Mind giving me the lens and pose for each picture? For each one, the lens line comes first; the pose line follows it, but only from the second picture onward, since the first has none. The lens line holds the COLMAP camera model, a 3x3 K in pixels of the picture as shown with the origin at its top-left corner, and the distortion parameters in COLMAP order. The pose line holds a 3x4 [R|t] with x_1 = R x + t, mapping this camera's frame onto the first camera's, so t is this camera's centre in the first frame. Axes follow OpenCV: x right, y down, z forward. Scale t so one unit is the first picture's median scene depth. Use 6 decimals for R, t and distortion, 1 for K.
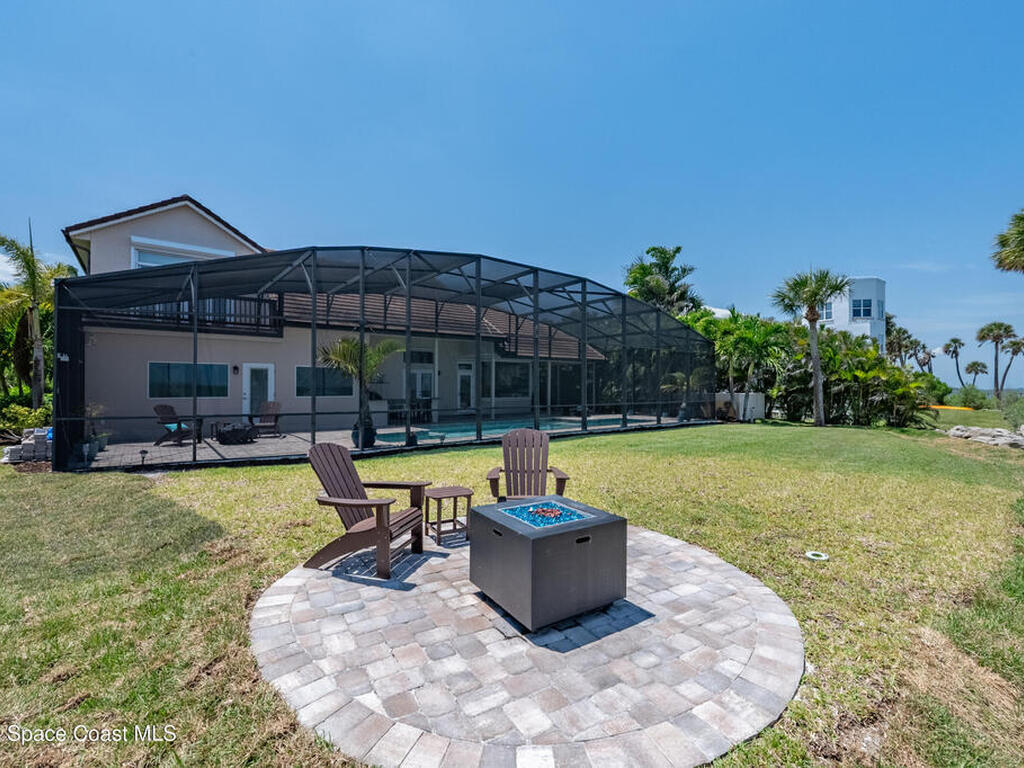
lens RADIAL K [[466.0, 0, 512.4], [0, 466.0, 388.2], [0, 0, 1]] dist [-0.003918, -0.001469]
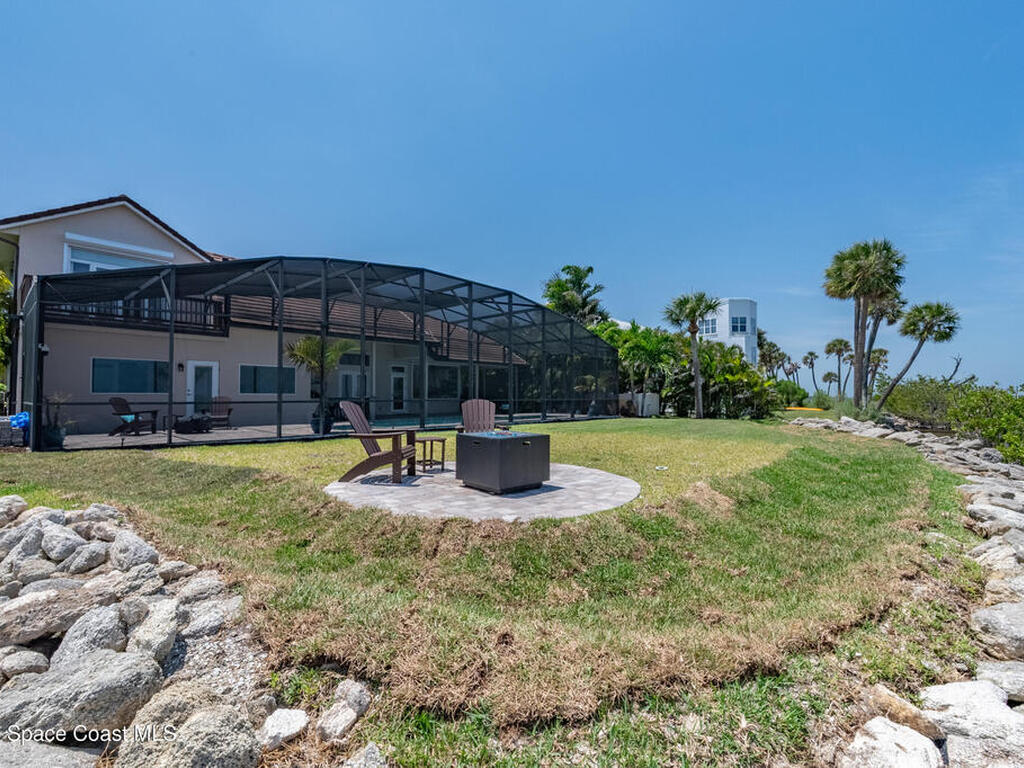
lens RADIAL K [[466.0, 0, 509.7], [0, 466.0, 392.3], [0, 0, 1]] dist [-0.003918, -0.001469]
pose [[0.986192, 0.001717, 0.165599, -0.036148], [0.000359, 0.999922, -0.012508, 0.027193], [-0.165608, 0.012395, 0.986114, -0.130718]]
